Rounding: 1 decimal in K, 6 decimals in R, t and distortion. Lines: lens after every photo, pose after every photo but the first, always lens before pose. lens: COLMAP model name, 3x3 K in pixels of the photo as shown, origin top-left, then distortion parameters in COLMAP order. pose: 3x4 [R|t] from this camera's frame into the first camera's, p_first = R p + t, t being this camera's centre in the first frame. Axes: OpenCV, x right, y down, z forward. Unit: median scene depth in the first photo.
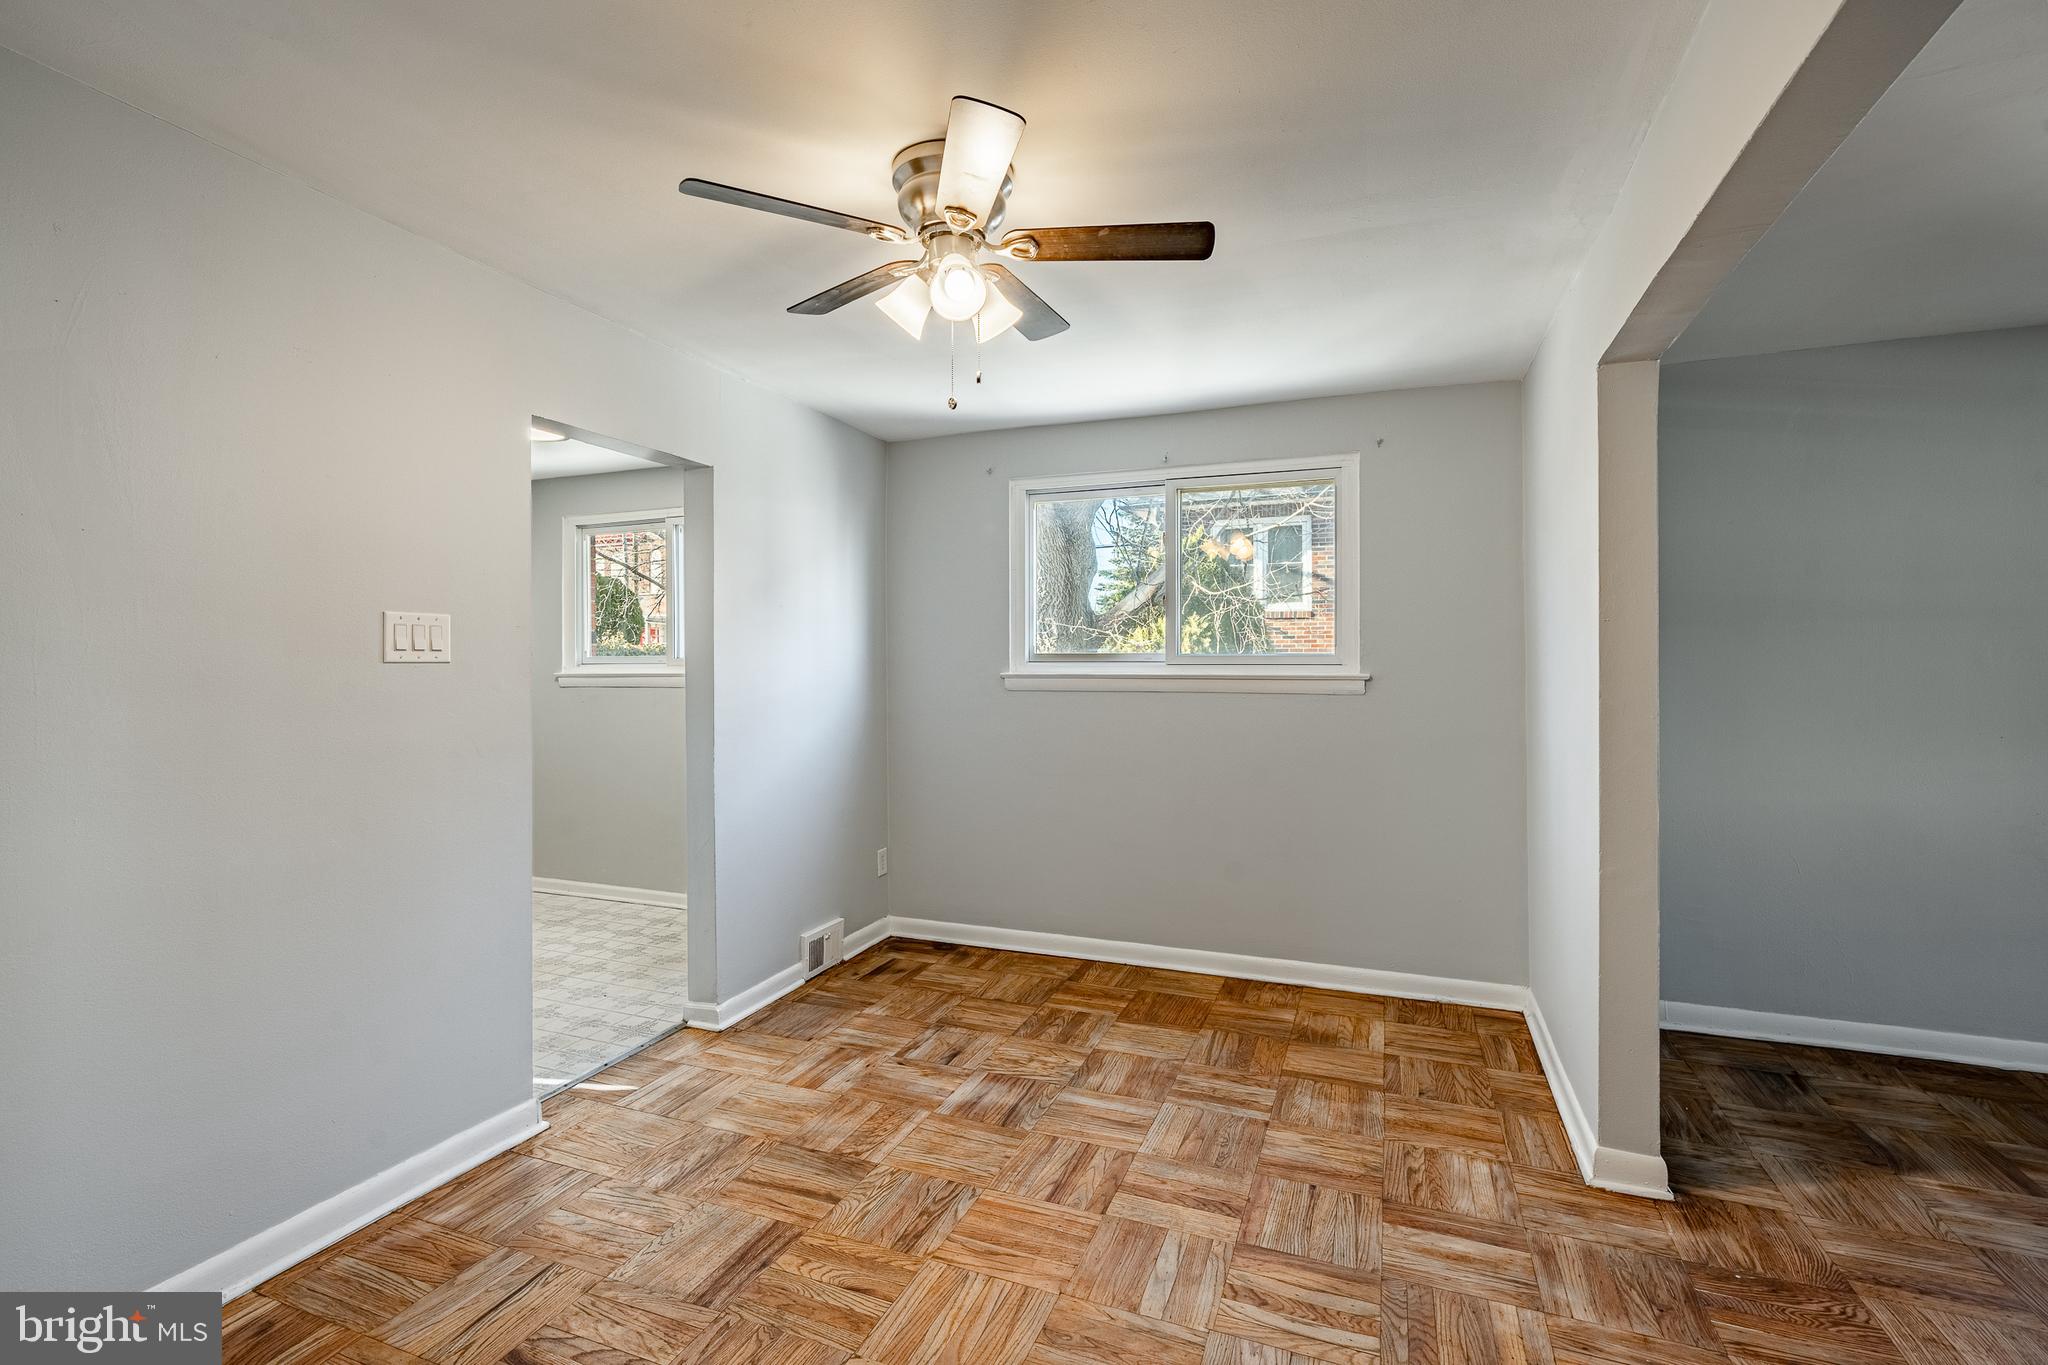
lens RADIAL K [[948.9, 0, 1008.7], [0, 948.9, 656.6], [0, 0, 1]] dist [-0.000733, 0.002032]
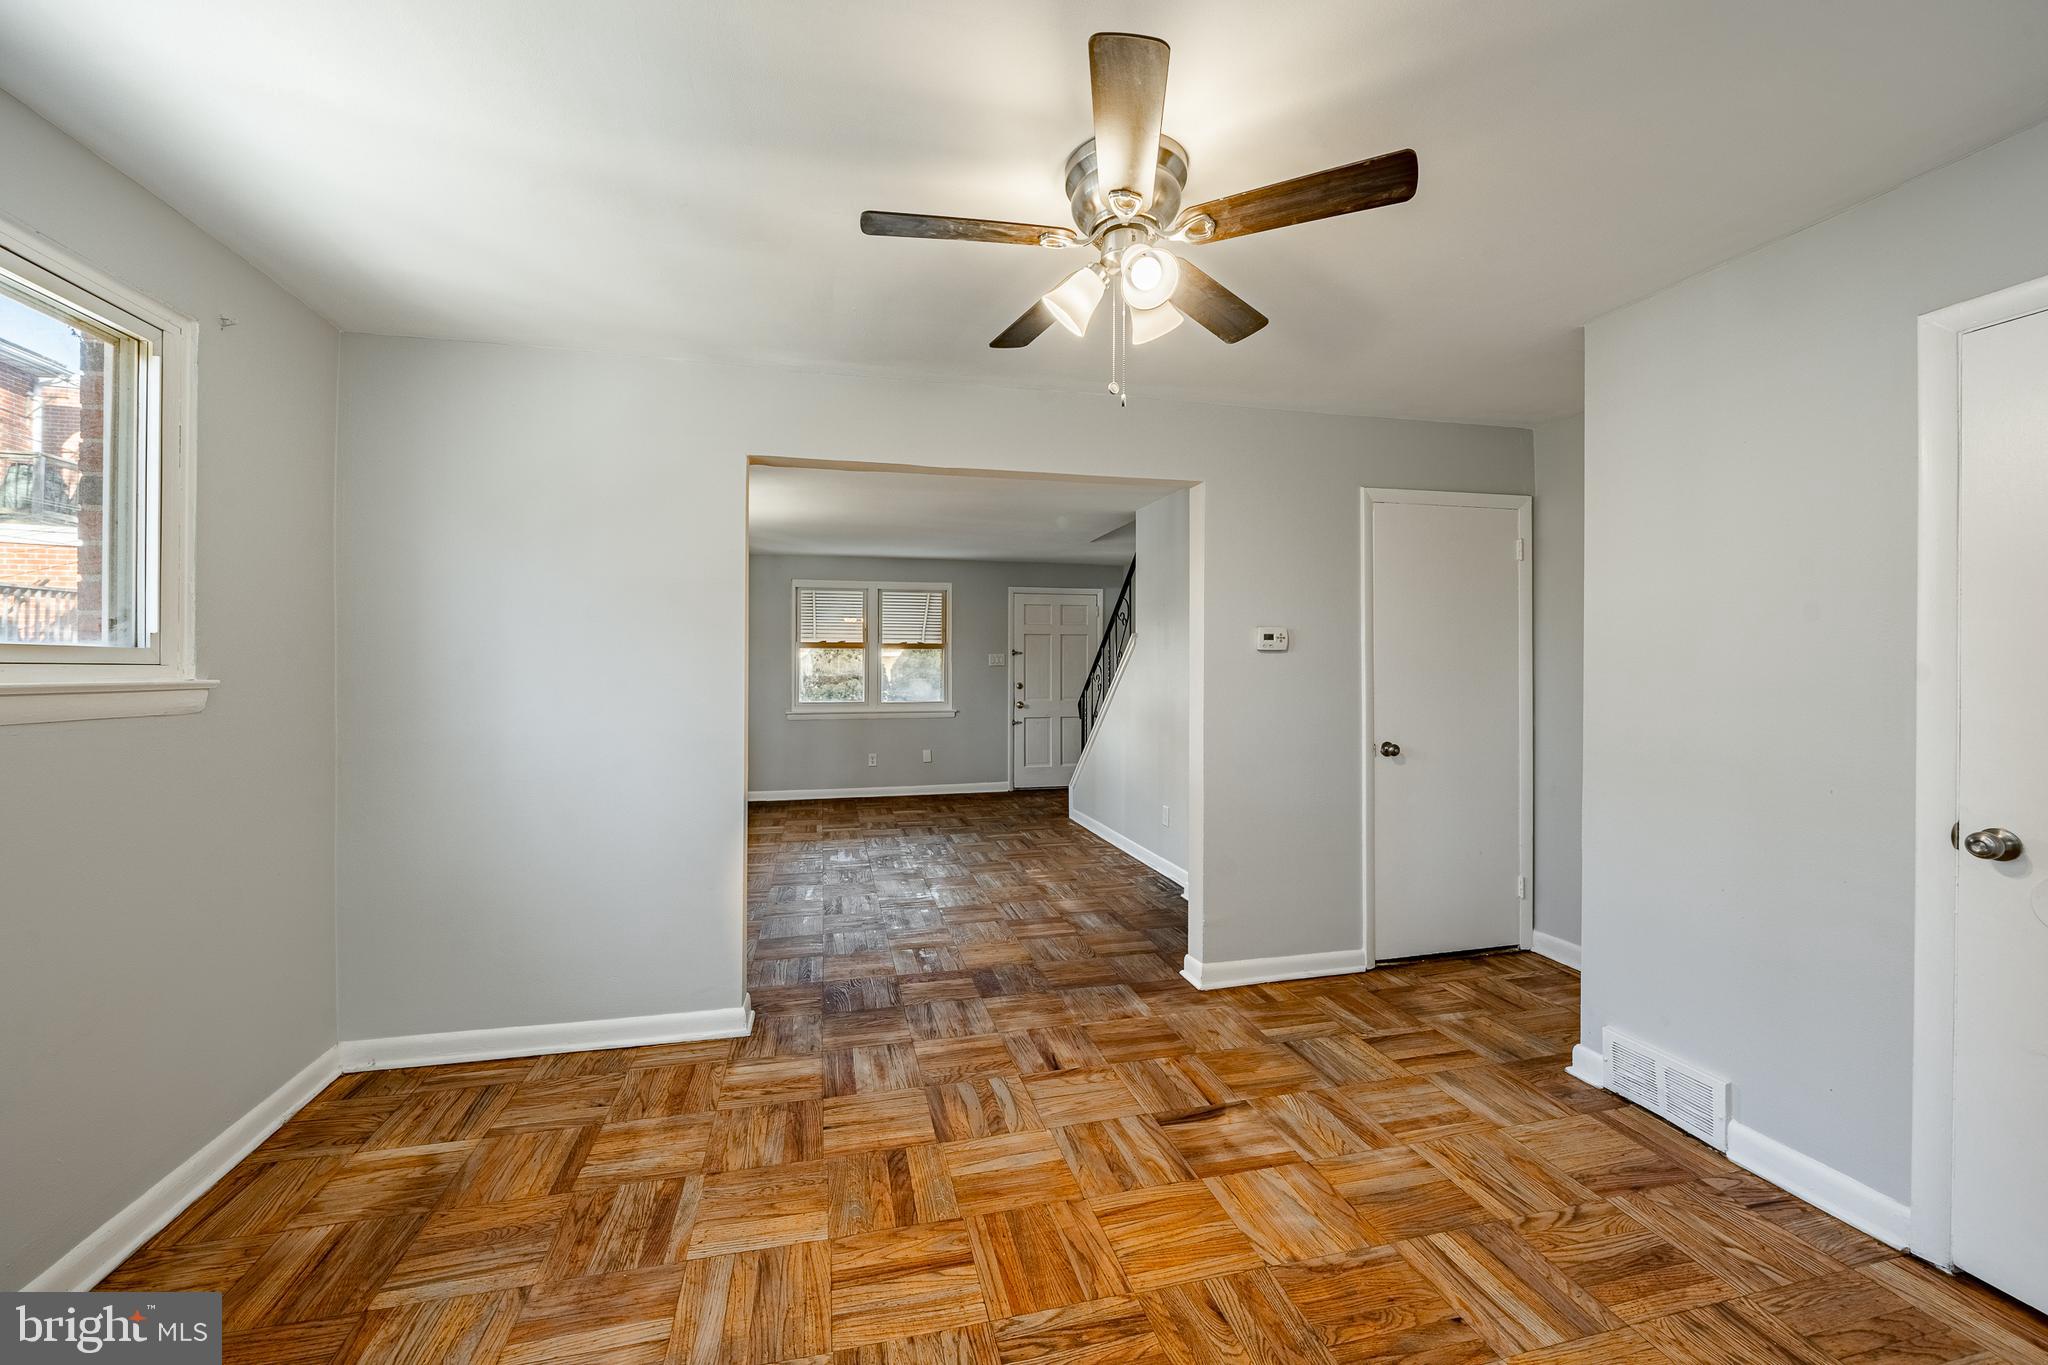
lens RADIAL K [[767.6, 0, 1025.2], [0, 767.6, 675.5], [0, 0, 1]] dist [-0.004098, -0.000198]
pose [[-0.588849, -0.007650, 0.808207, -0.454896], [-0.008908, 0.999956, 0.002975, 0.010906], [-0.808194, -0.005448, -0.588892, 1.106230]]
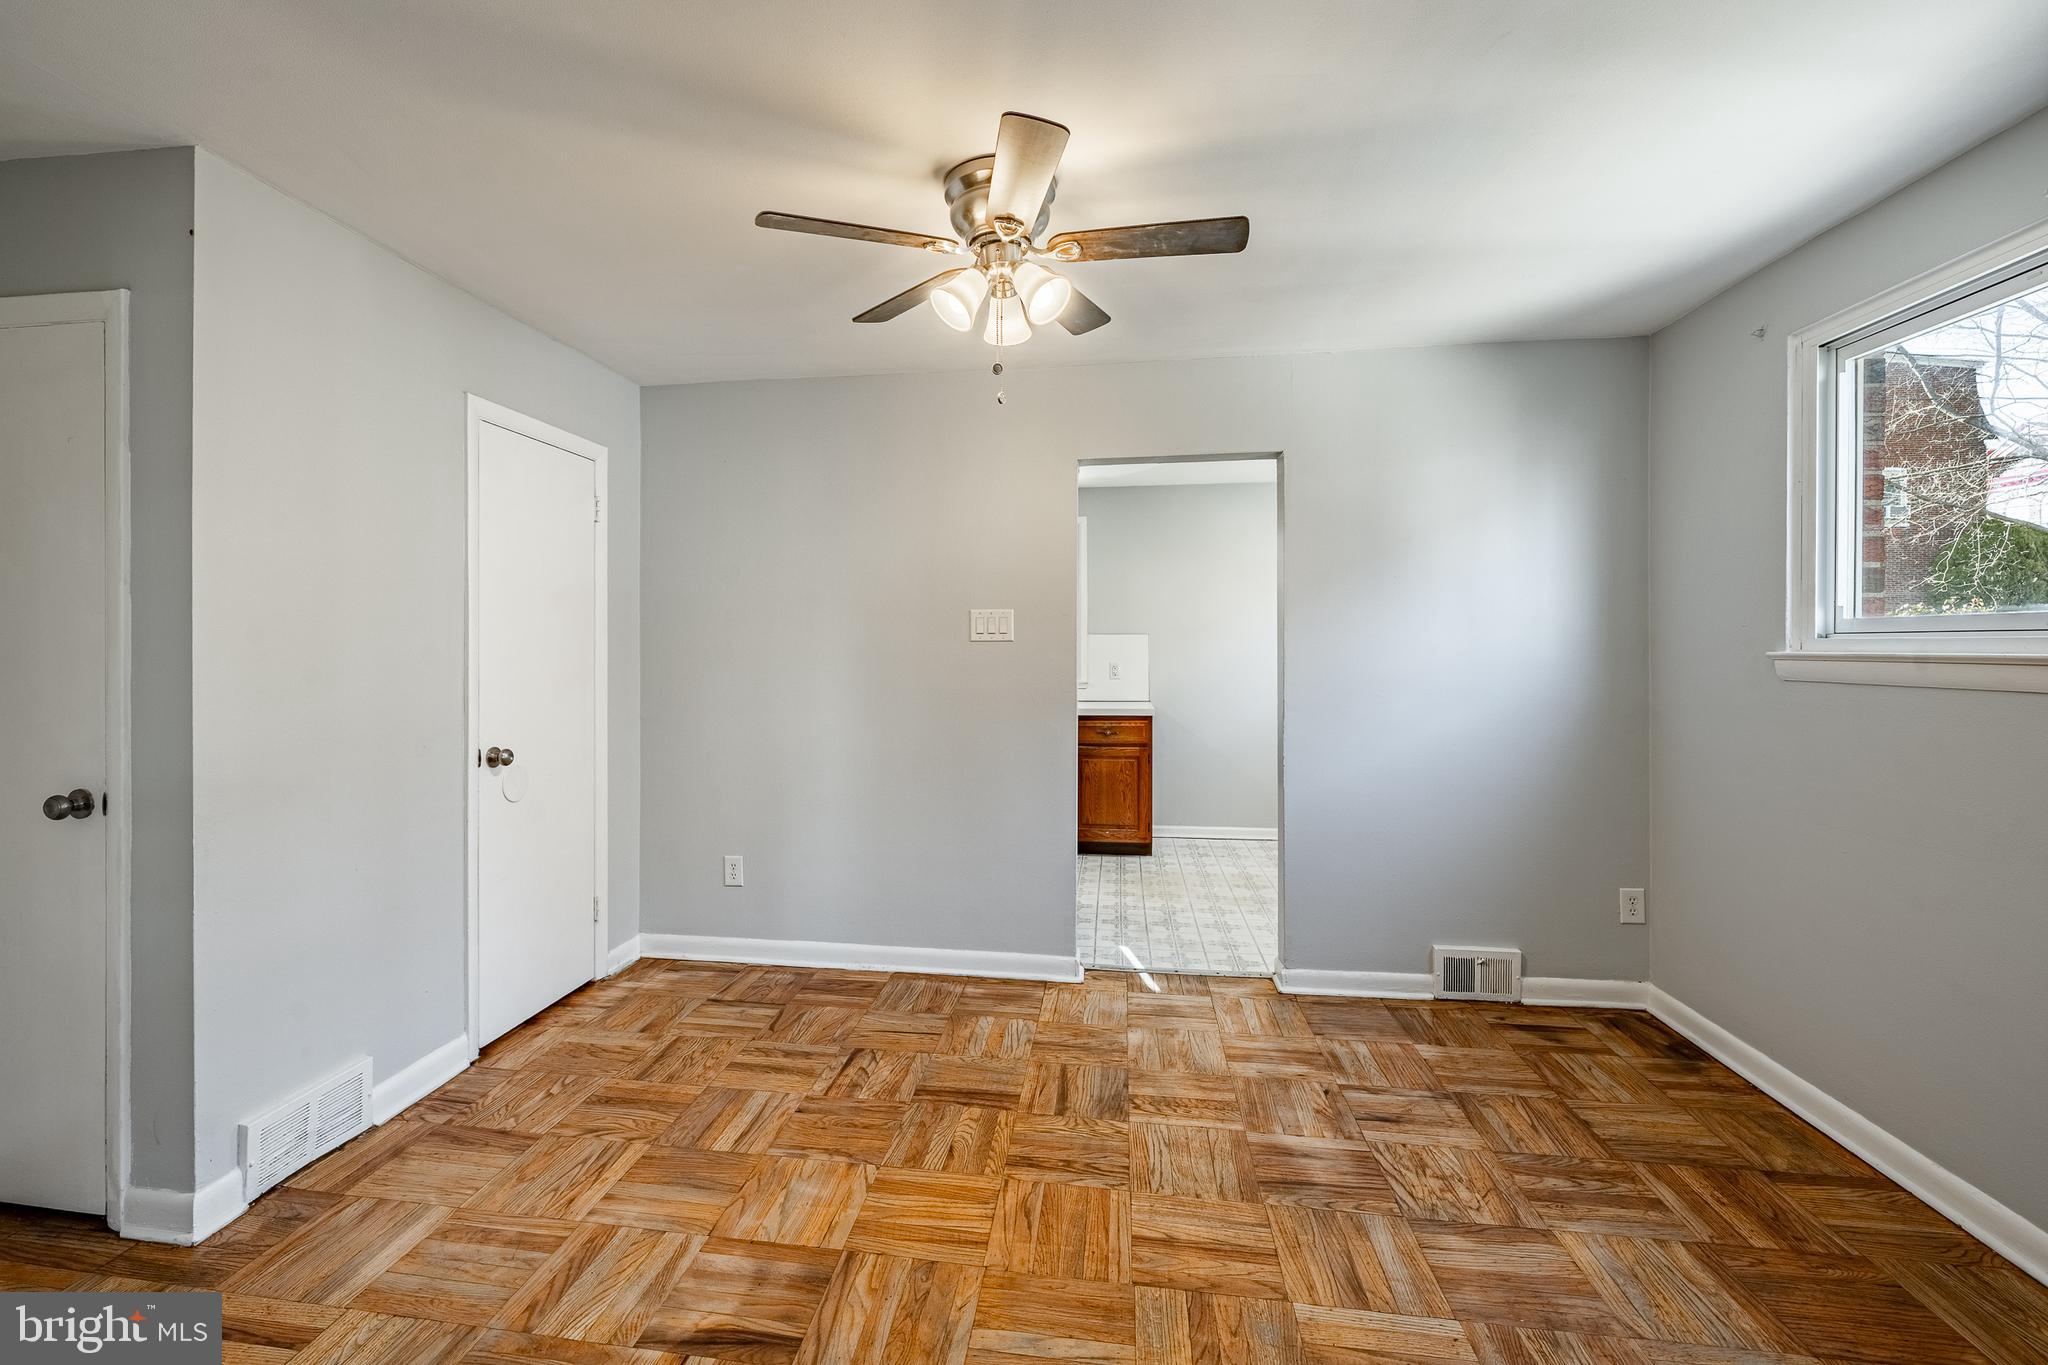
lens RADIAL K [[880.5, 0, 986.3], [0, 880.5, 651.4], [0, 0, 1]] dist [-0.000255, 0.000698]
pose [[0.219110, 0.005813, -0.975683, 0.653117], [0.011847, 0.999893, 0.008618, 0.008011], [0.975628, -0.013447, 0.219018, 0.547813]]
